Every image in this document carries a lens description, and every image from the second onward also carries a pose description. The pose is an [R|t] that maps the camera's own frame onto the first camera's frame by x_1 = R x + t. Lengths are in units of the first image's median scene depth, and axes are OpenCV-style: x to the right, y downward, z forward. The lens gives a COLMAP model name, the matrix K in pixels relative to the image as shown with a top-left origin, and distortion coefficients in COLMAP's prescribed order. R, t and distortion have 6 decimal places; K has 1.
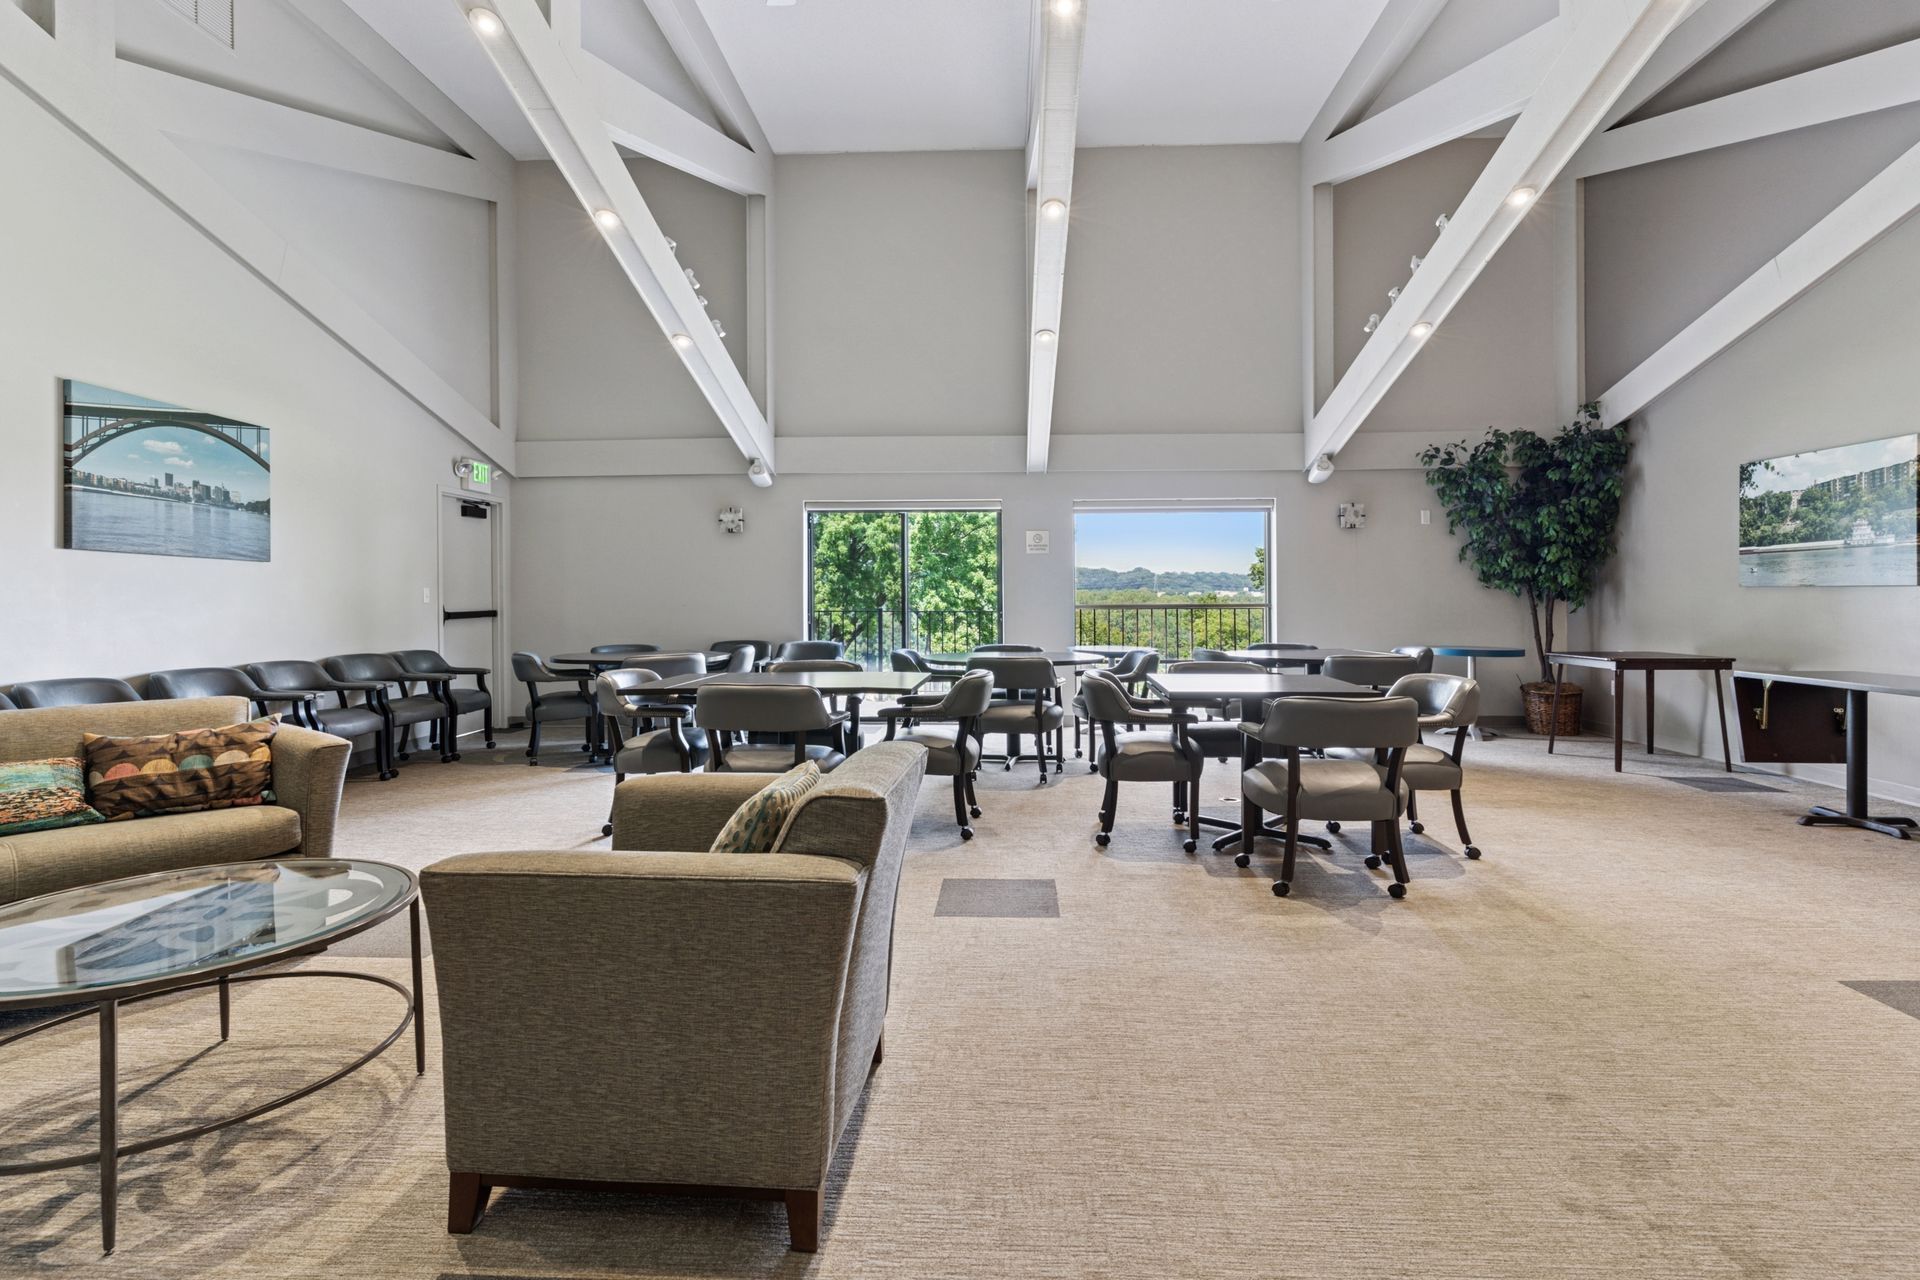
lens RADIAL K [[939.6, 0, 966.1], [0, 939.6, 601.6], [0, 0, 1]] dist [0.000714, 0.000723]
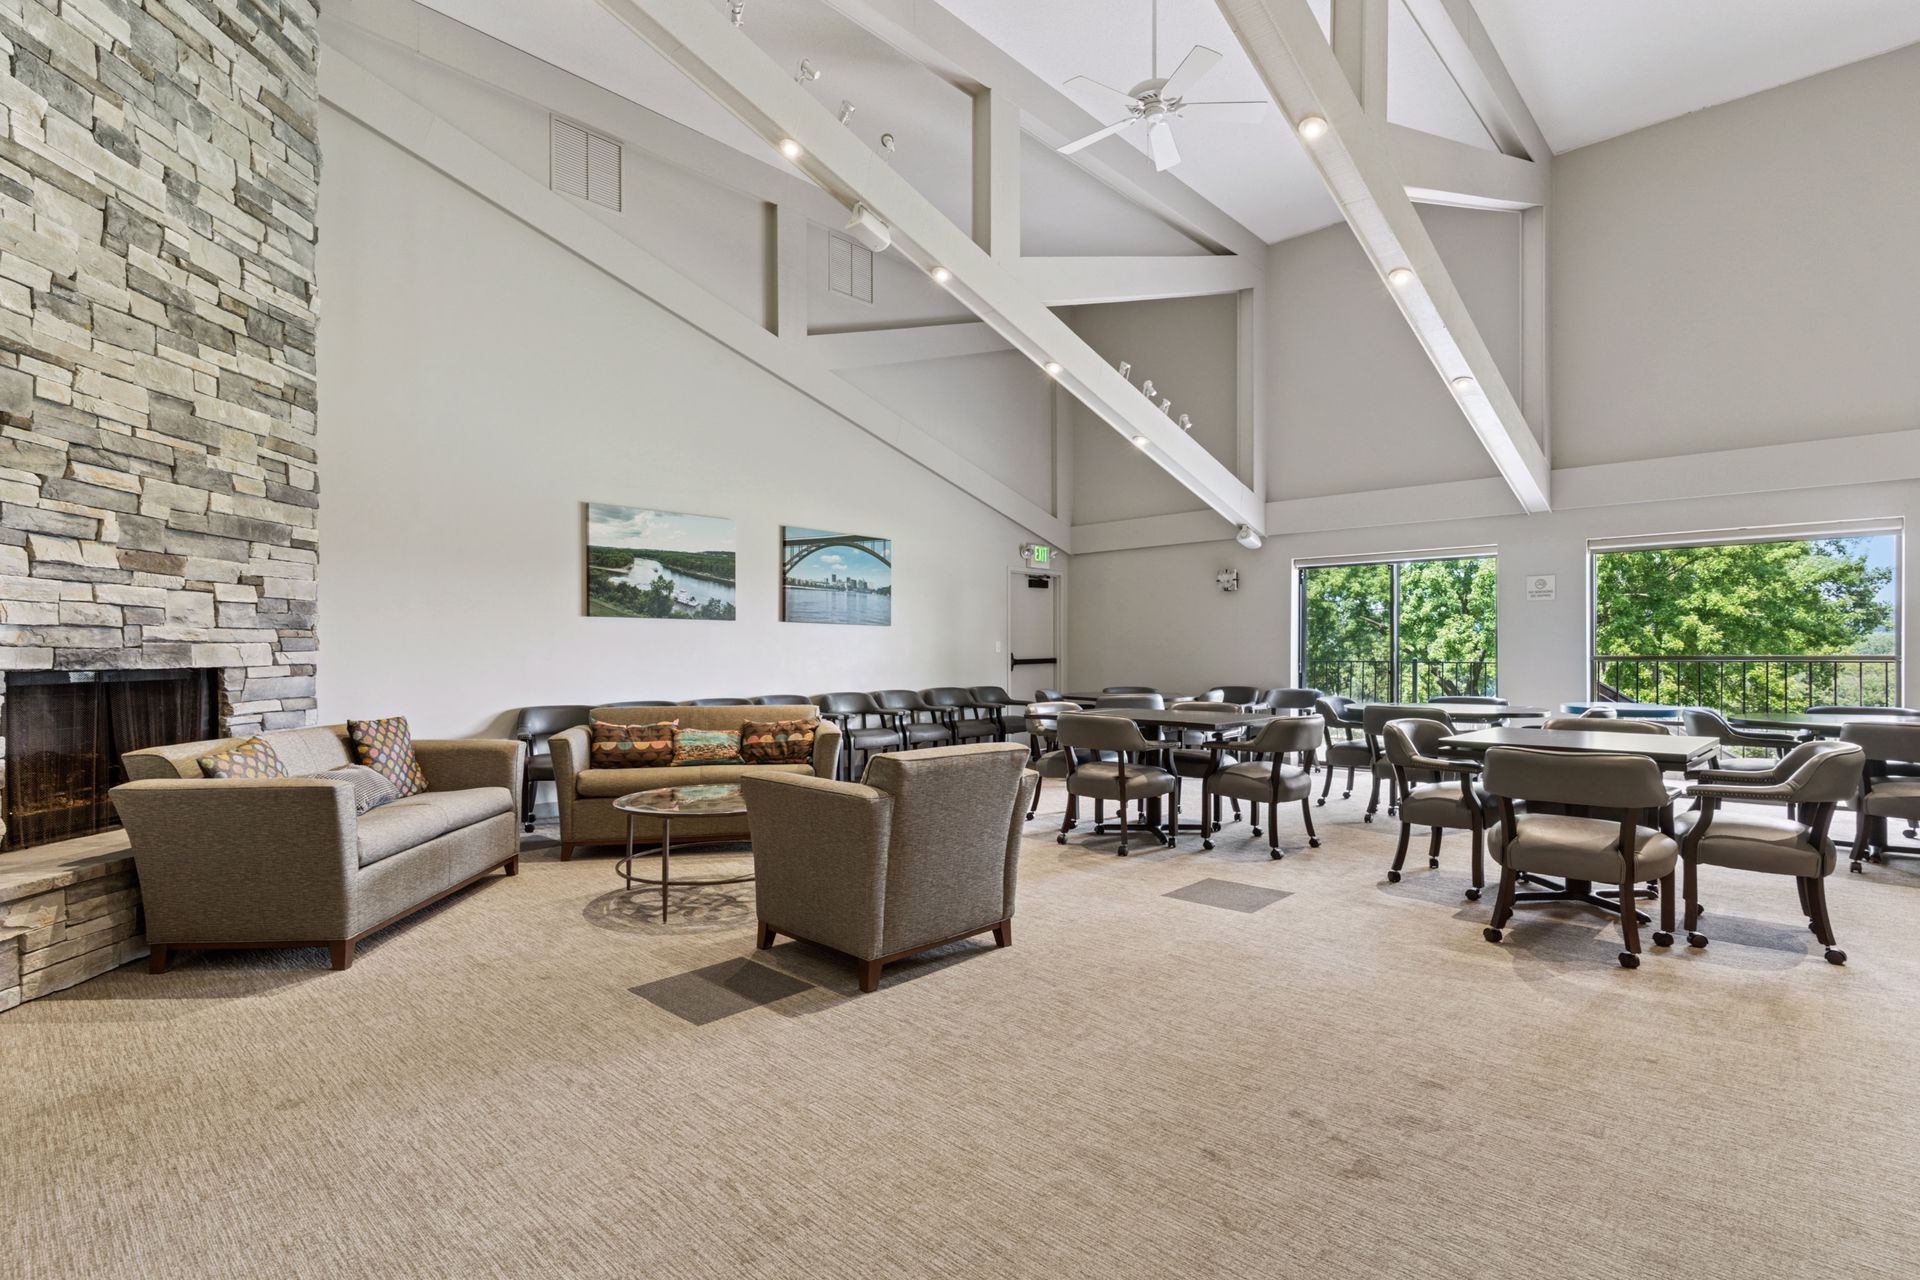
lens RADIAL K [[939.6, 0, 966.3], [0, 939.6, 647.7], [0, 0, 1]] dist [0.000714, 0.000723]
pose [[0.758475, -0.001599, -0.651700, 0.420607], [-0.001117, 0.999992, -0.003754, -0.000757], [0.651701, 0.003575, 0.758467, -0.108801]]
